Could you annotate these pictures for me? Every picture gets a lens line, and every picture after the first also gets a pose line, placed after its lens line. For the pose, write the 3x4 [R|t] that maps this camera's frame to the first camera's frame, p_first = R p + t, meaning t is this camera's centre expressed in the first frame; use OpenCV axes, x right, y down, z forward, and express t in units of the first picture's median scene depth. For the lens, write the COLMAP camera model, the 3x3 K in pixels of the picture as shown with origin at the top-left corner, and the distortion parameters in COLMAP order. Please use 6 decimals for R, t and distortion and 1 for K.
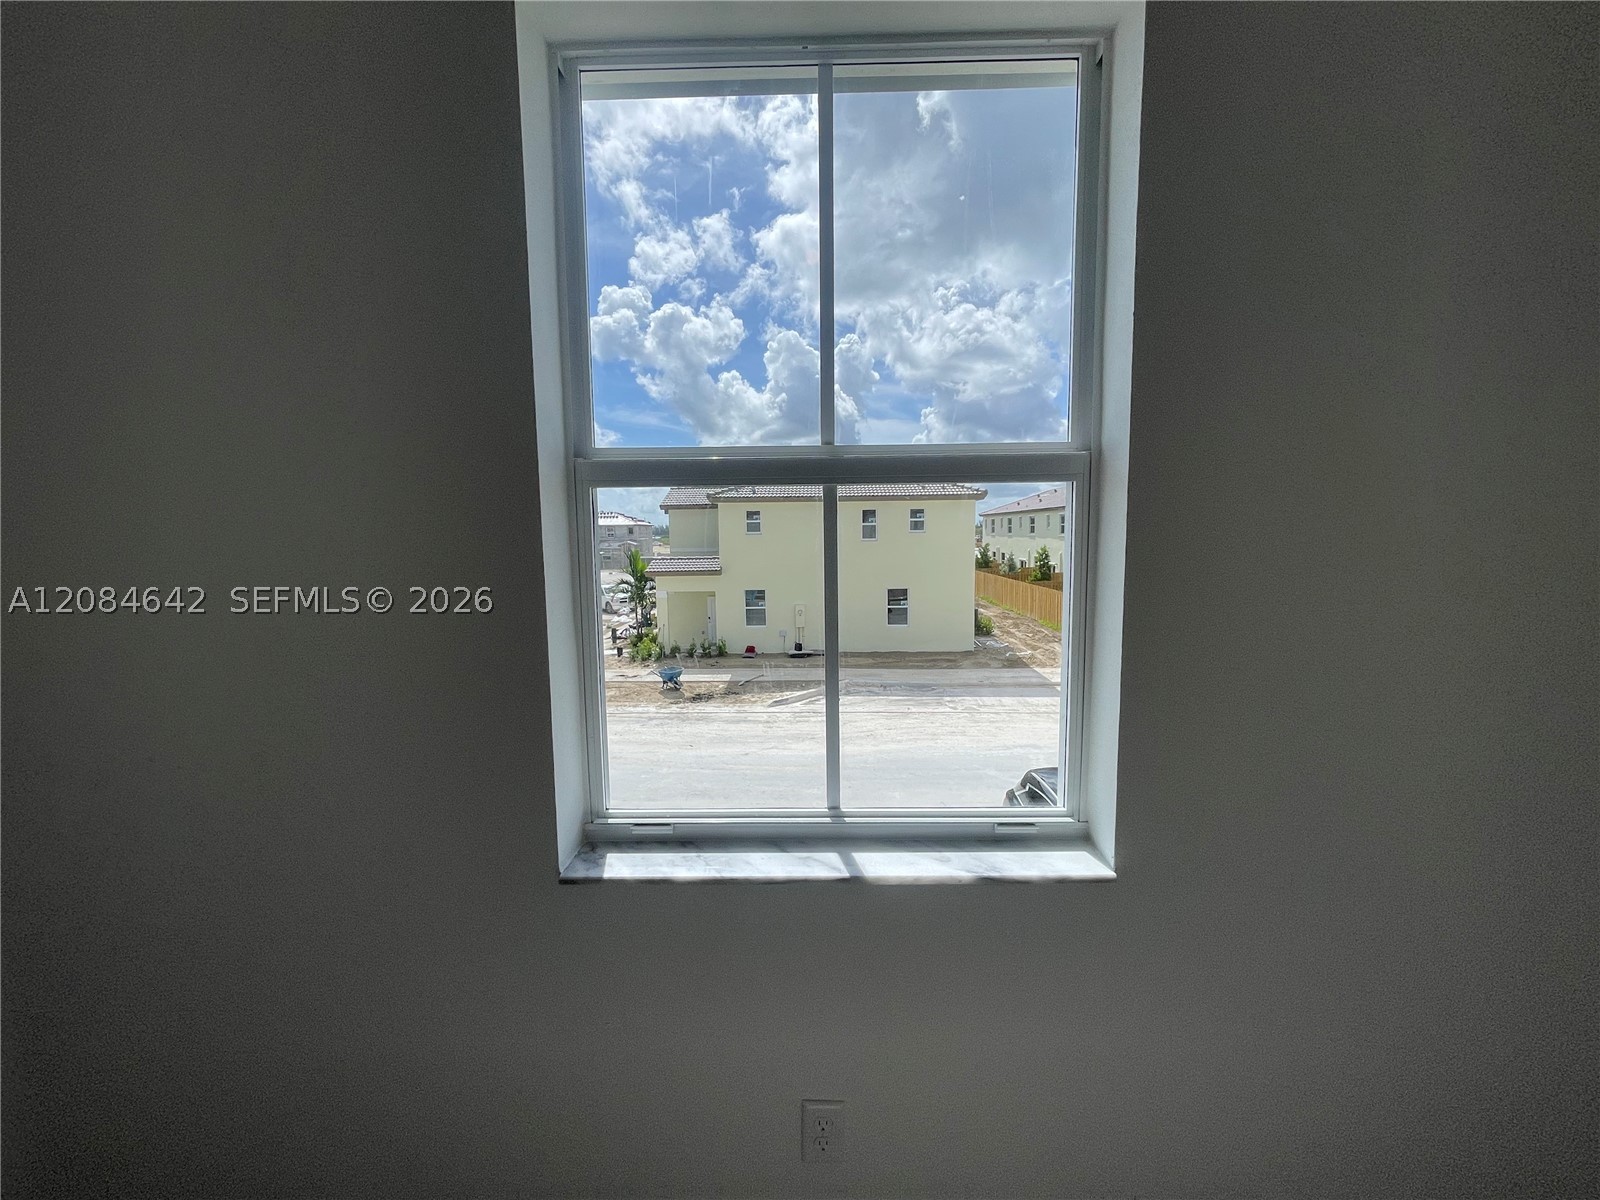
lens RADIAL K [[641.9, 0, 801.0], [0, 641.9, 588.6], [0, 0, 1]] dist [0.000371, 0.000086]
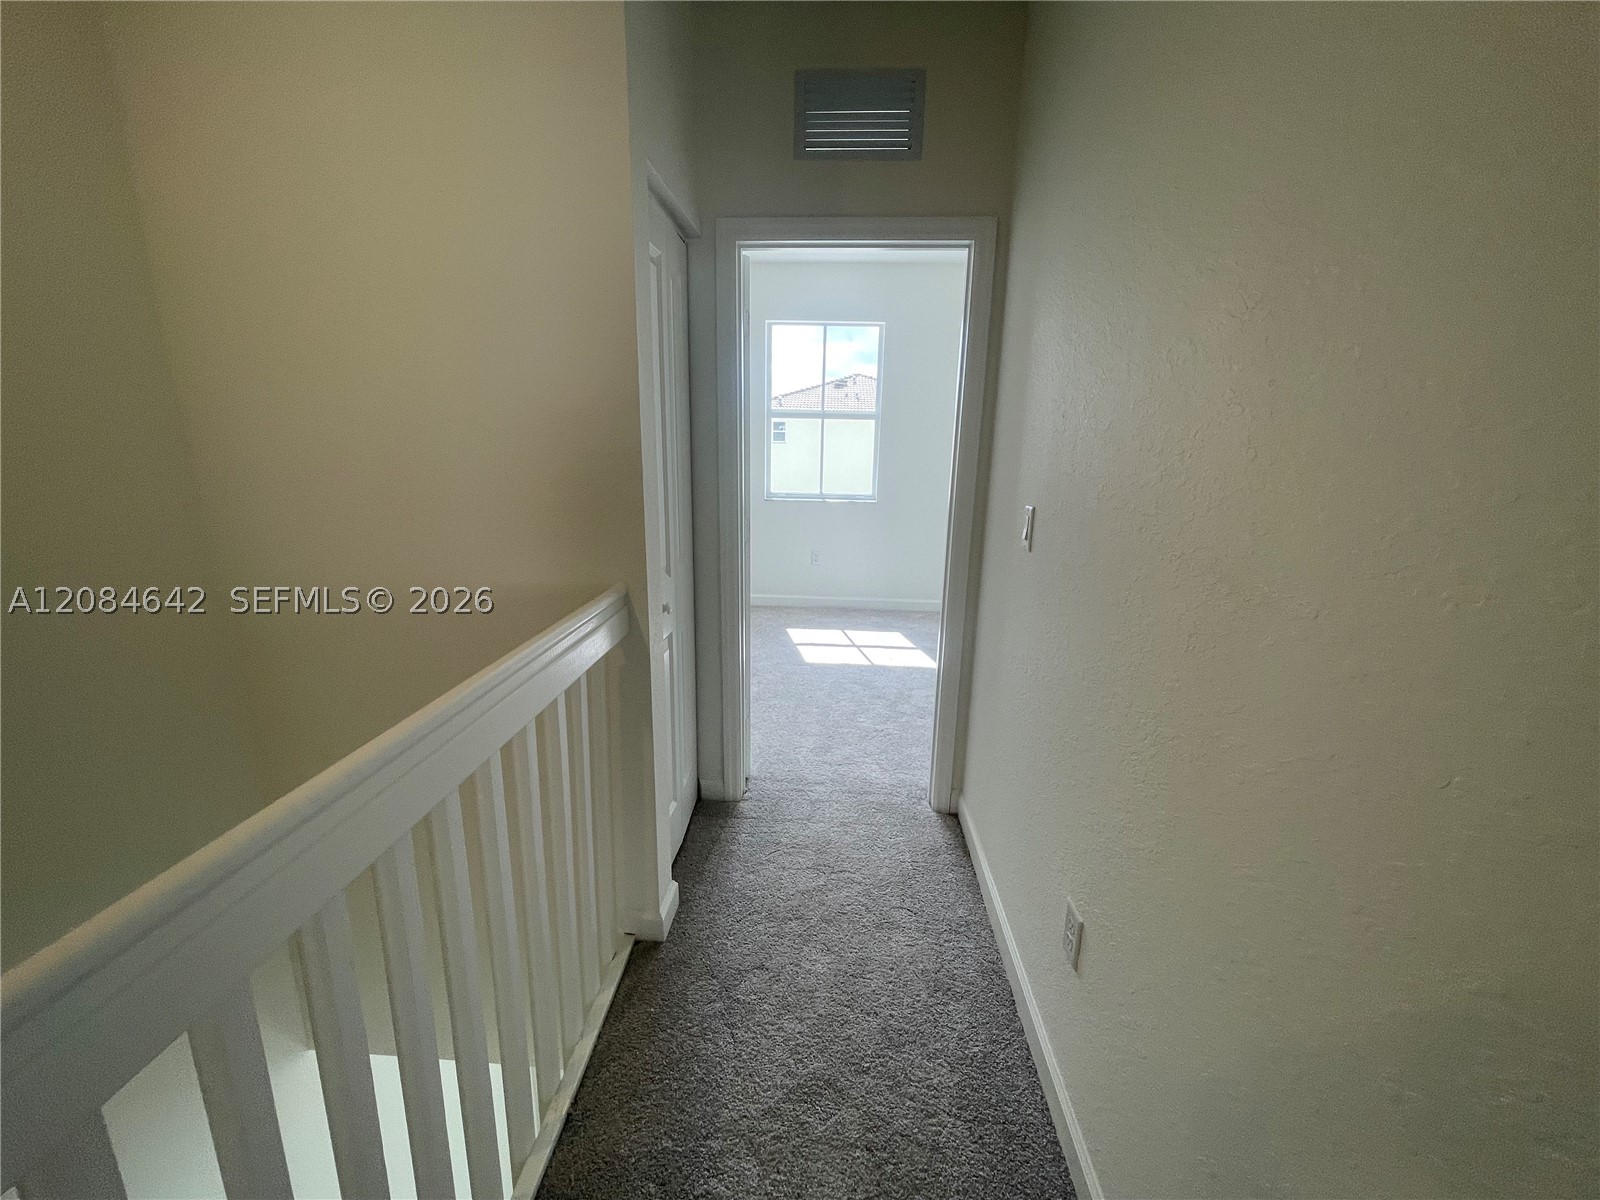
lens RADIAL K [[641.9, 0, 801.0], [0, 641.9, 588.6], [0, 0, 1]] dist [0.000371, 0.000086]
pose [[0.999118, 0.036137, -0.021366, 0.028354], [-0.033016, 0.990731, 0.131764, 0.429537], [0.025930, -0.130943, 0.991051, -3.596812]]
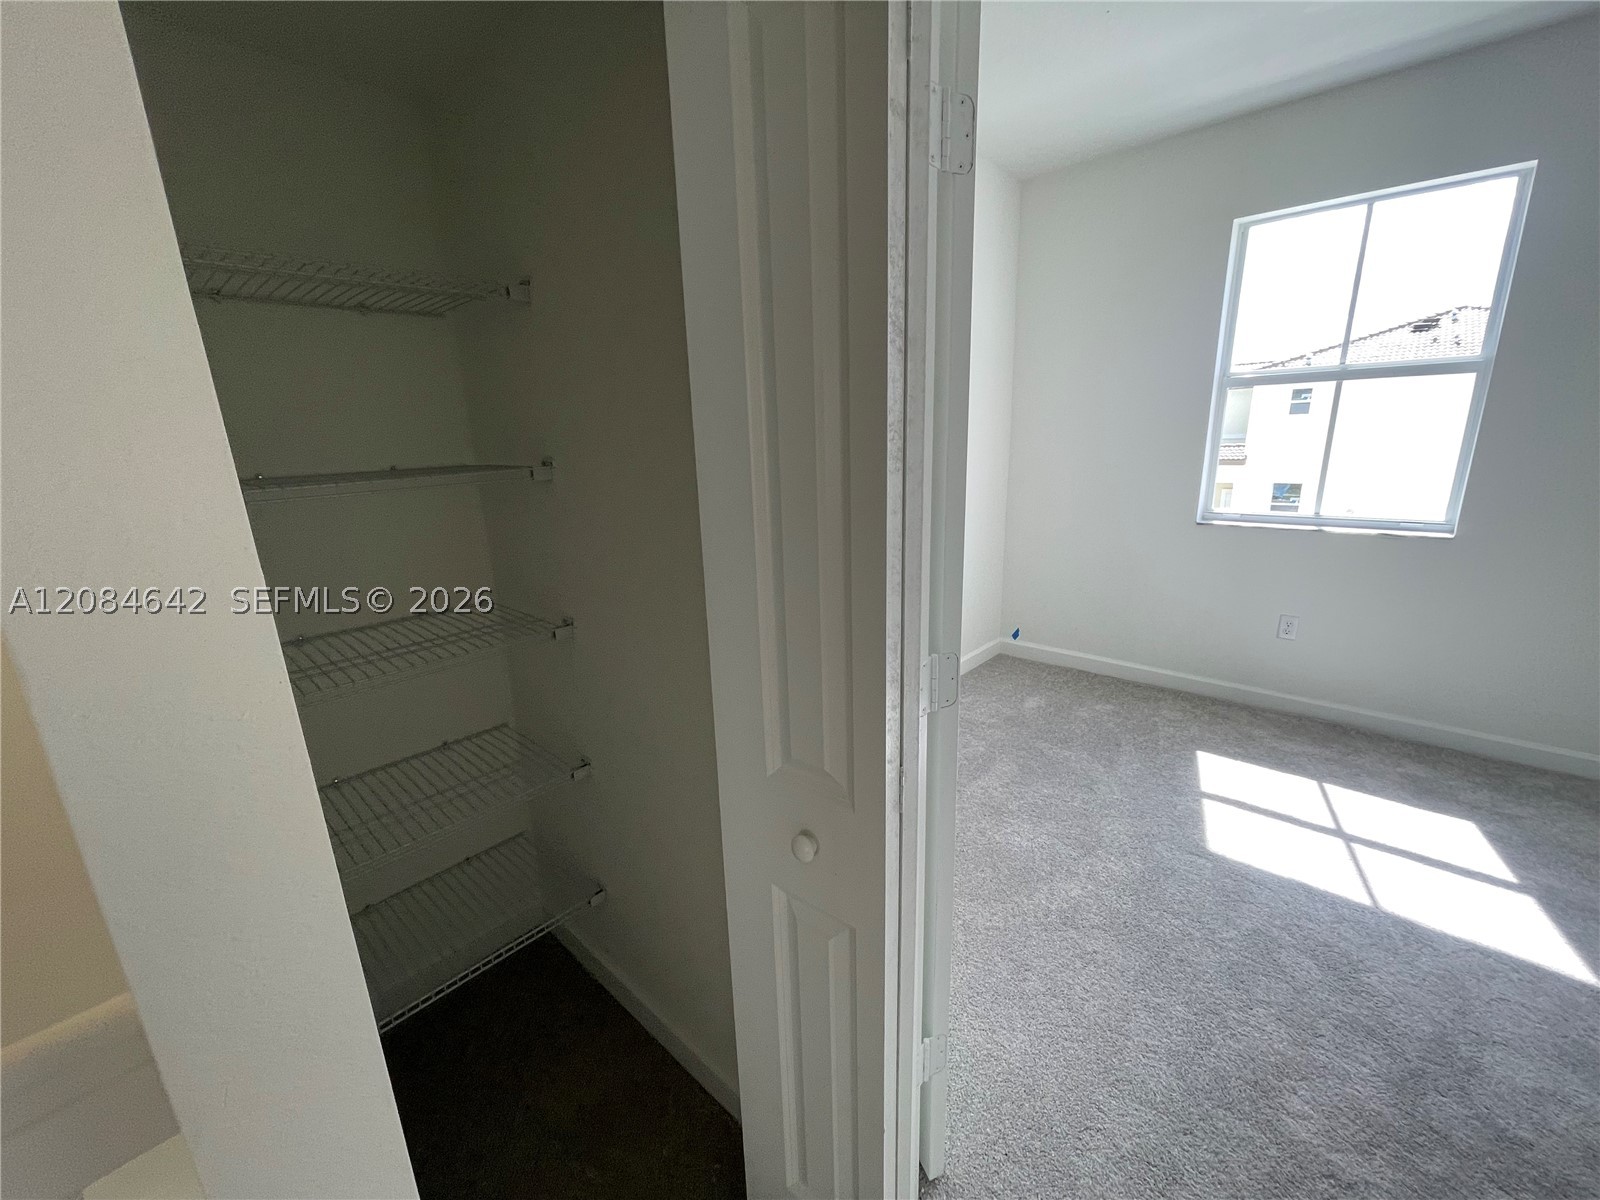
lens RADIAL K [[641.9, 0, 801.0], [0, 641.9, 588.6], [0, 0, 1]] dist [0.000371, 0.000086]
pose [[0.753848, 0.150038, -0.639689, 0.179674], [-0.041192, 0.982456, 0.181890, 0.257356], [0.655756, -0.110767, 0.746803, -2.272300]]
